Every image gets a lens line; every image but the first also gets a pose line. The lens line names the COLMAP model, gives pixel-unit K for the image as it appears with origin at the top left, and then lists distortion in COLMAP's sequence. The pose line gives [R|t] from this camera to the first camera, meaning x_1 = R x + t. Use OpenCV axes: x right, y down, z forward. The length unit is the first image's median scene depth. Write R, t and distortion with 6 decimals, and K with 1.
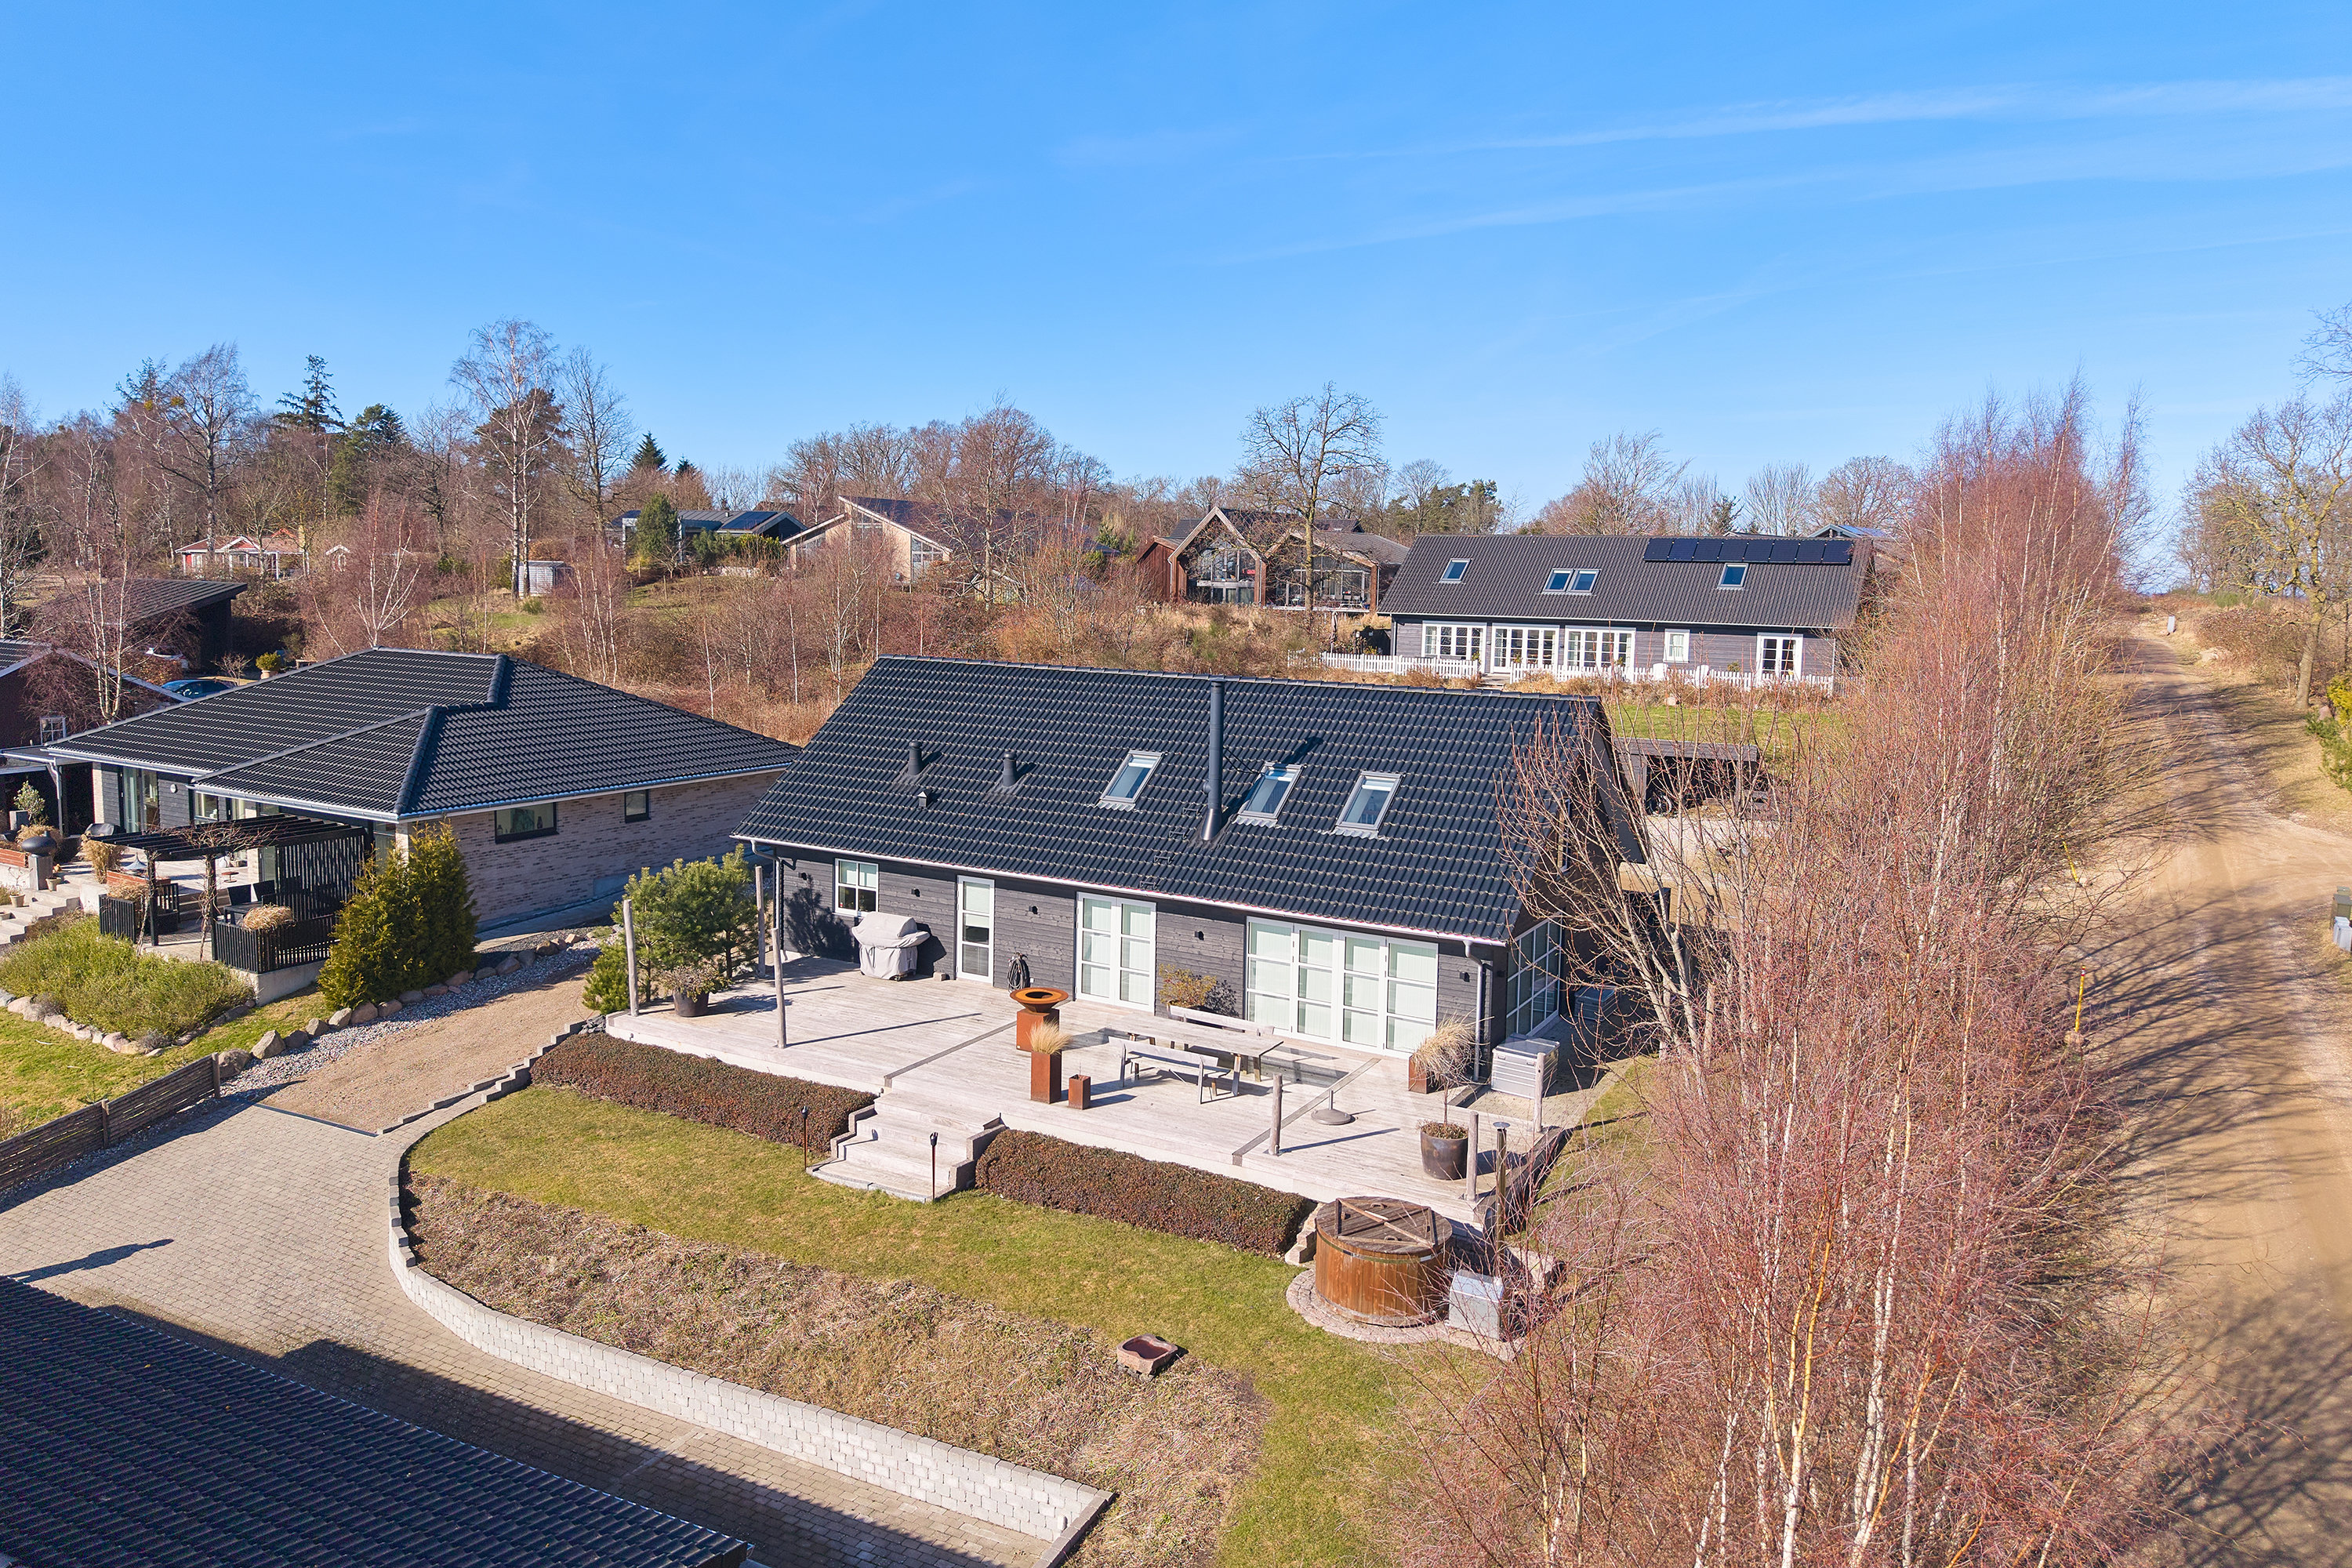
lens RADIAL K [[1609.2, 0, 1133.4], [0, 1609.2, 730.8], [0, 0, 1]] dist [0.042076, -0.062345]
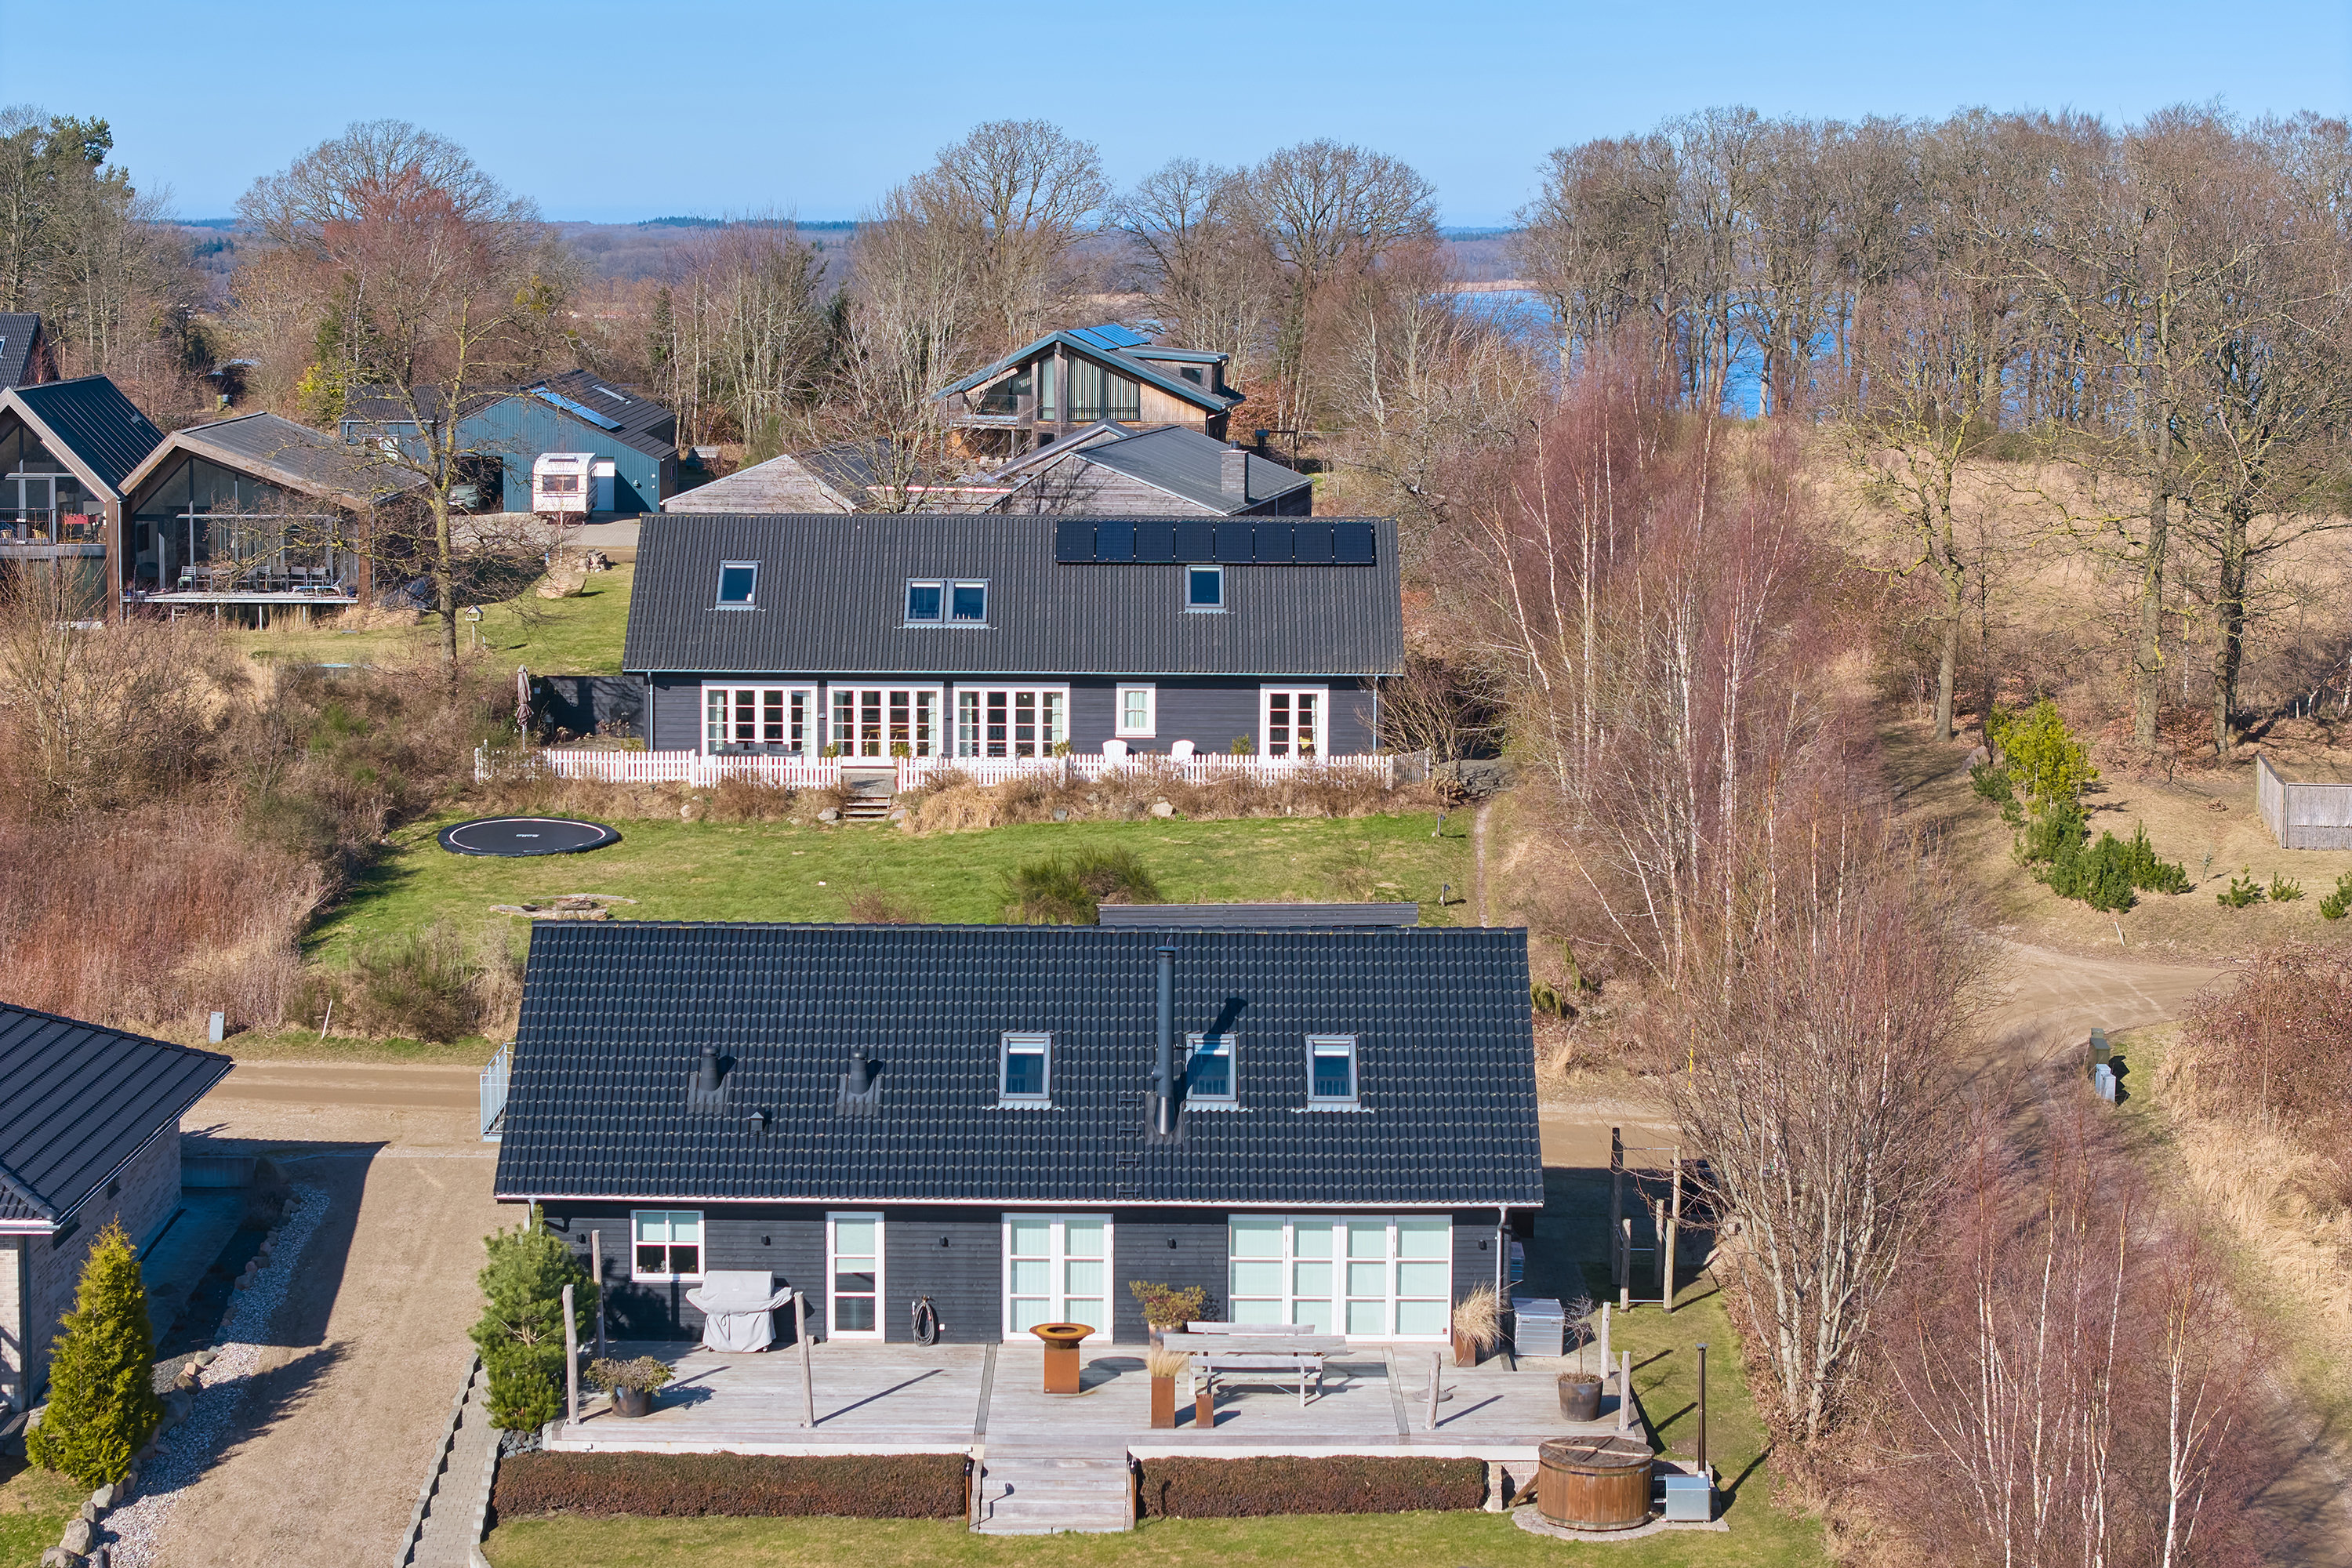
lens RADIAL K [[4489.1, 0, 1171.2], [0, 4489.1, 772.7], [0, 0, 1]] dist [-0.180542, 0.000000]
pose [[0.868762, -0.077409, 0.489143, -0.991198], [0.065342, 0.996990, 0.041725, -0.202355], [-0.490901, -0.004287, 0.871205, -0.991116]]
